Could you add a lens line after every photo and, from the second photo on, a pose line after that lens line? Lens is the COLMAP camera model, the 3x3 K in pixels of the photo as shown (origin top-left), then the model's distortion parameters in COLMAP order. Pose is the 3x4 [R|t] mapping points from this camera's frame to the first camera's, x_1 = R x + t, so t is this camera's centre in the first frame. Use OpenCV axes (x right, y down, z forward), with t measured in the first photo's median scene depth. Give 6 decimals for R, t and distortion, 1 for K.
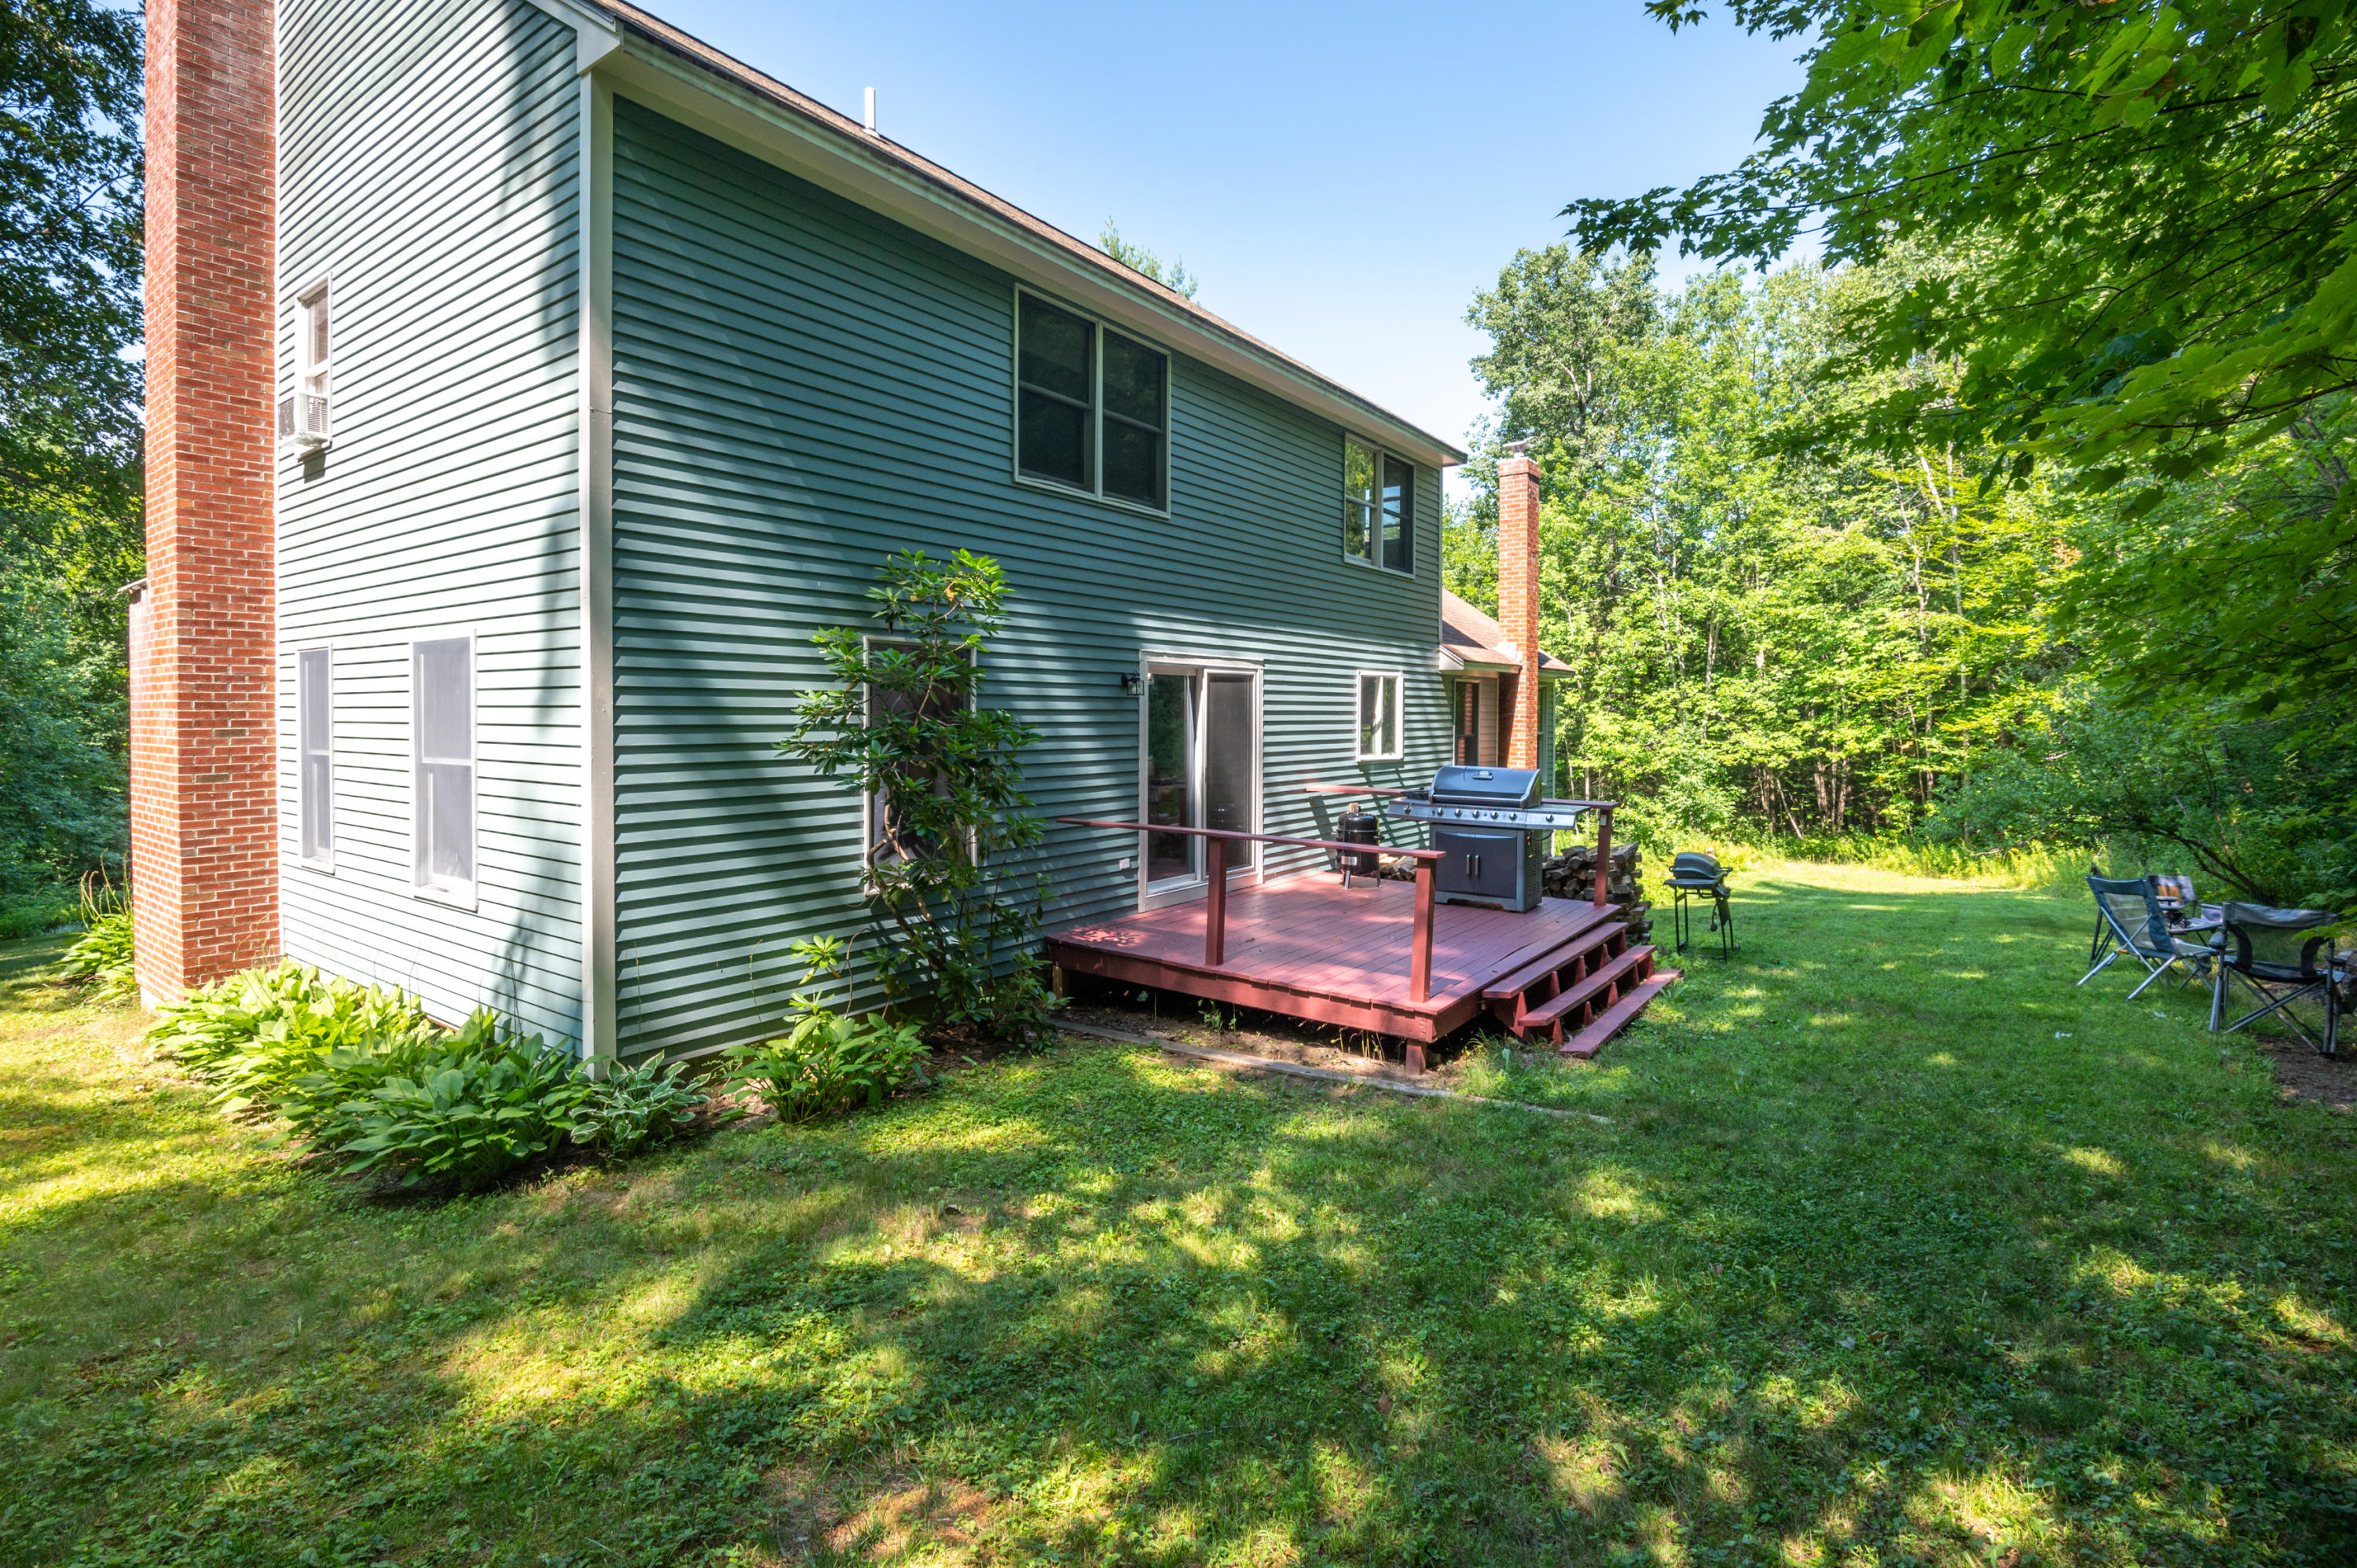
lens RADIAL K [[1109.2, 0, 1178.5], [0, 1109.2, 770.8], [0, 0, 1]] dist [-0.016430, -0.002828]
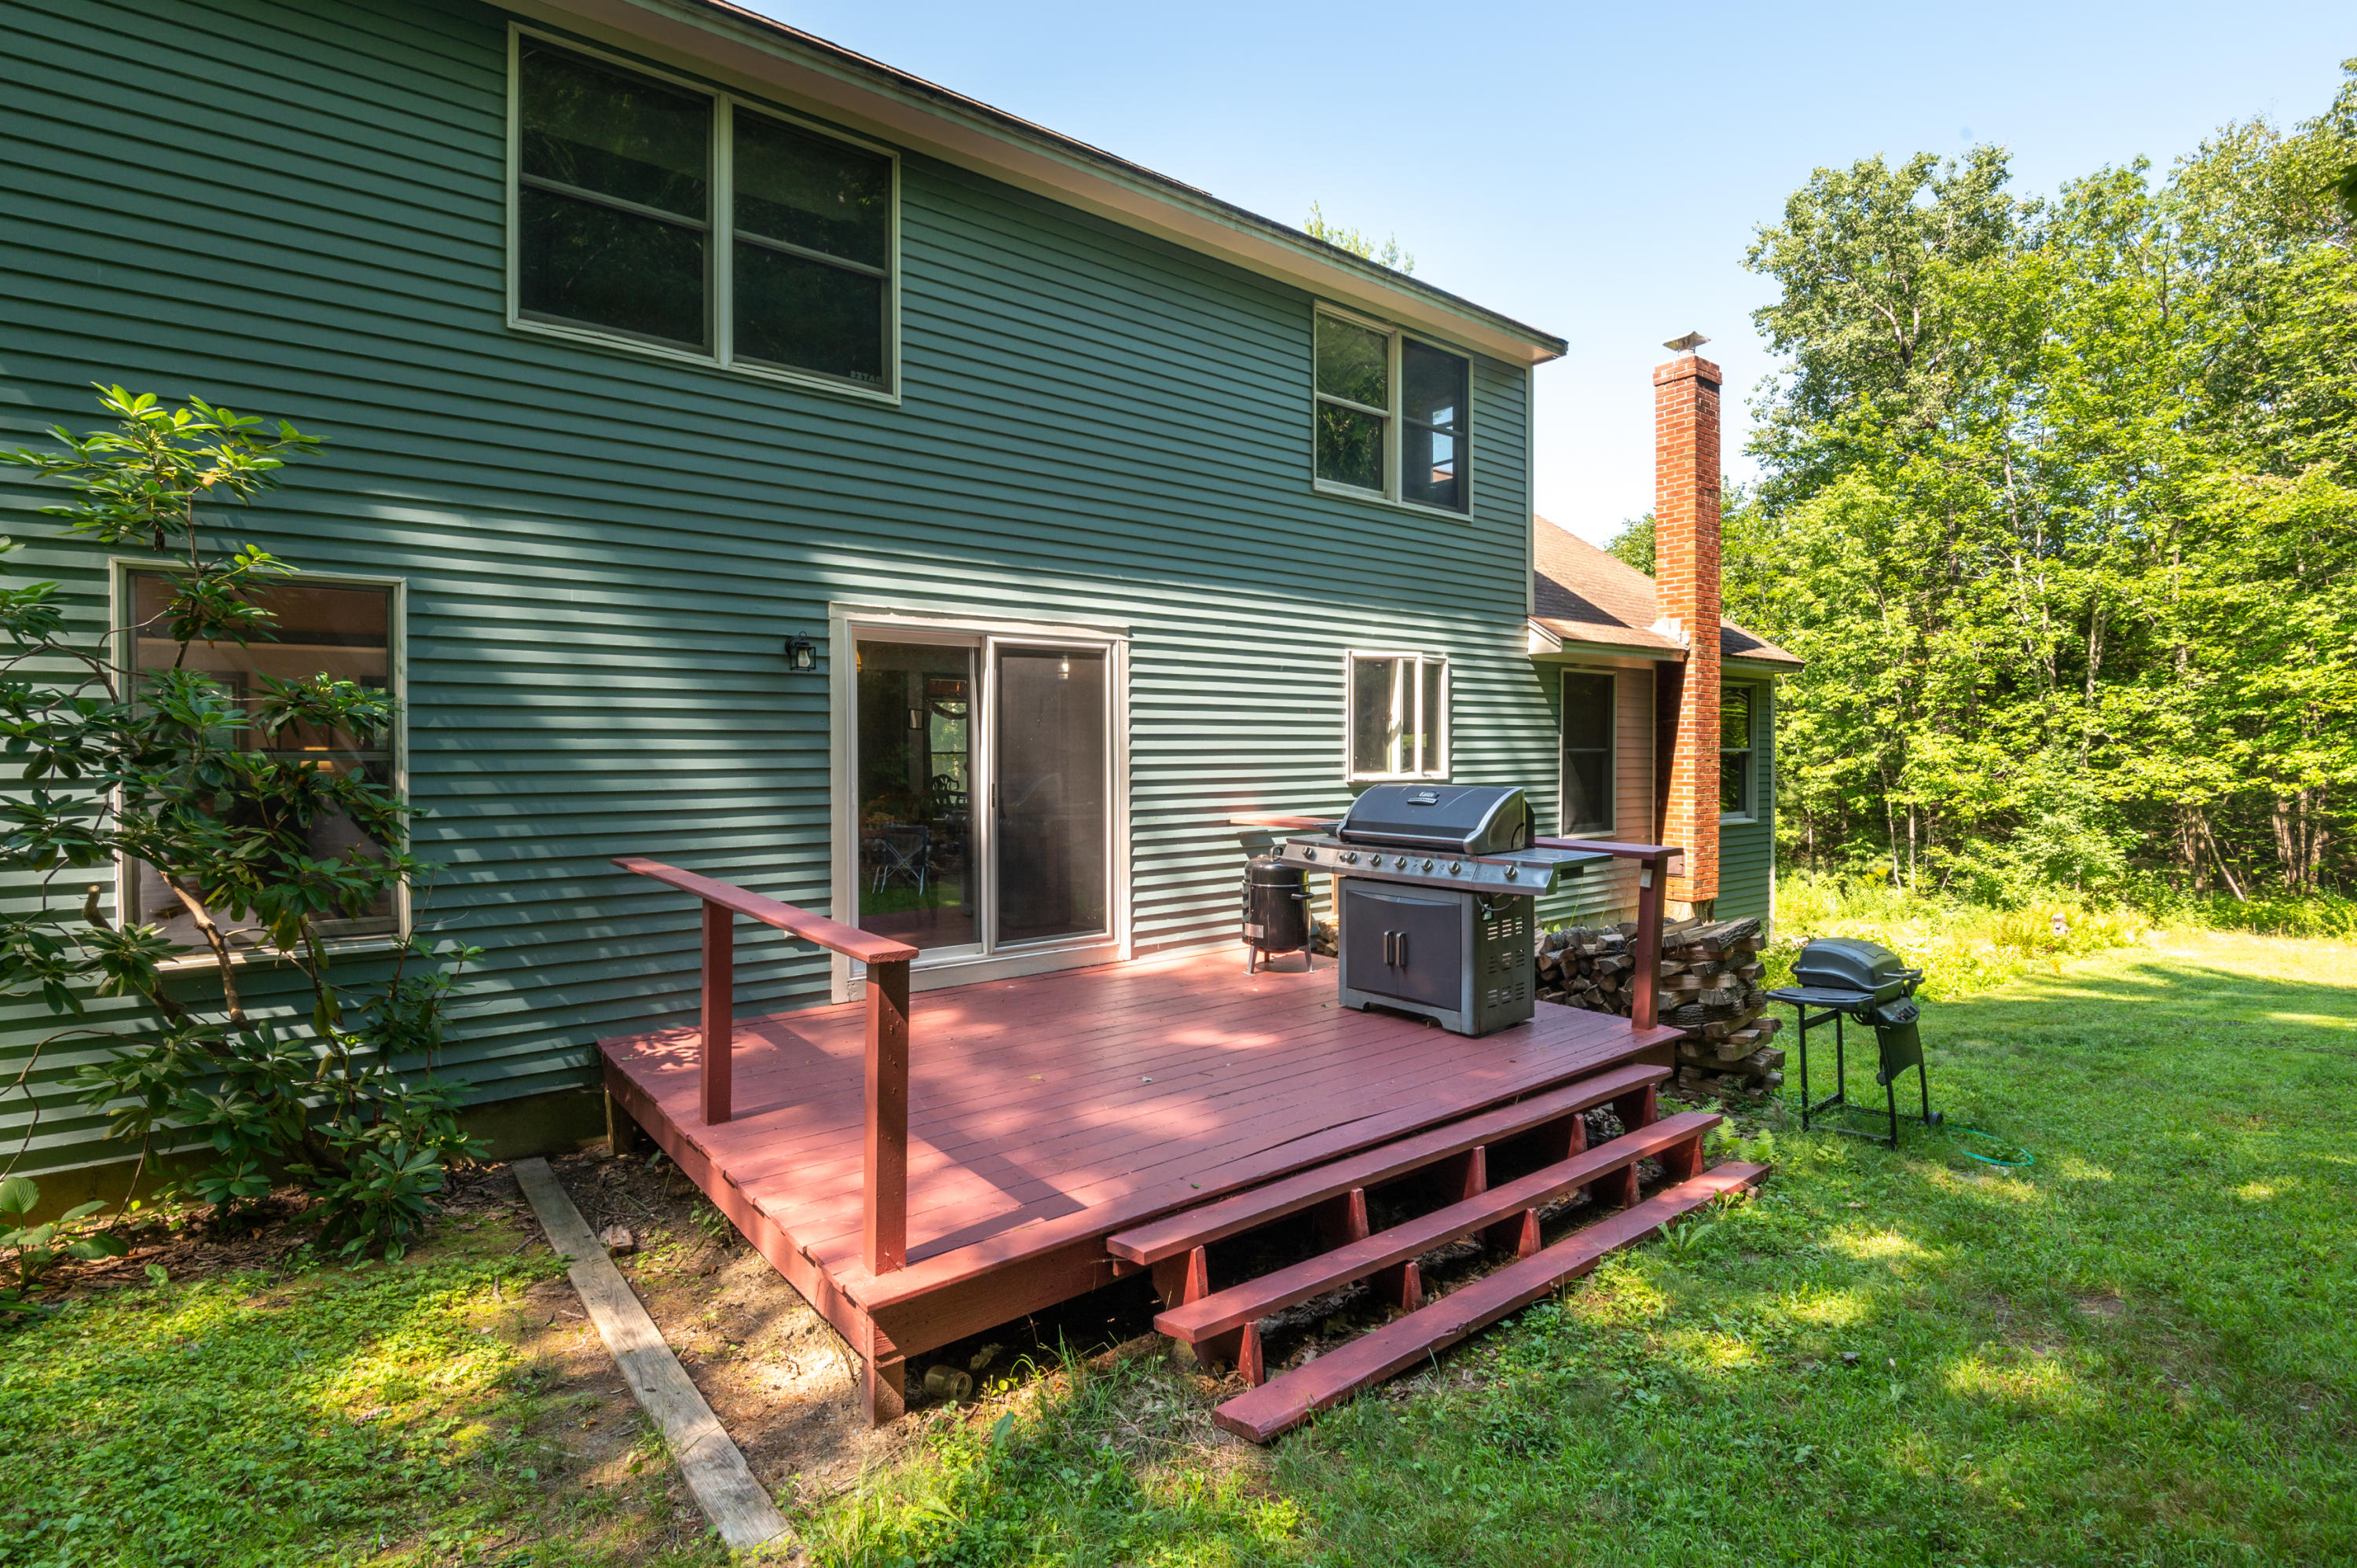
lens RADIAL K [[1109.2, 0, 1170.3], [0, 1109.2, 790.4], [0, 0, 1]] dist [-0.016430, -0.002828]
pose [[0.961145, 0.001637, -0.276038, 0.083567], [-0.006014, 0.999869, -0.015012, 0.002586], [0.275978, 0.016089, 0.961029, 0.106451]]
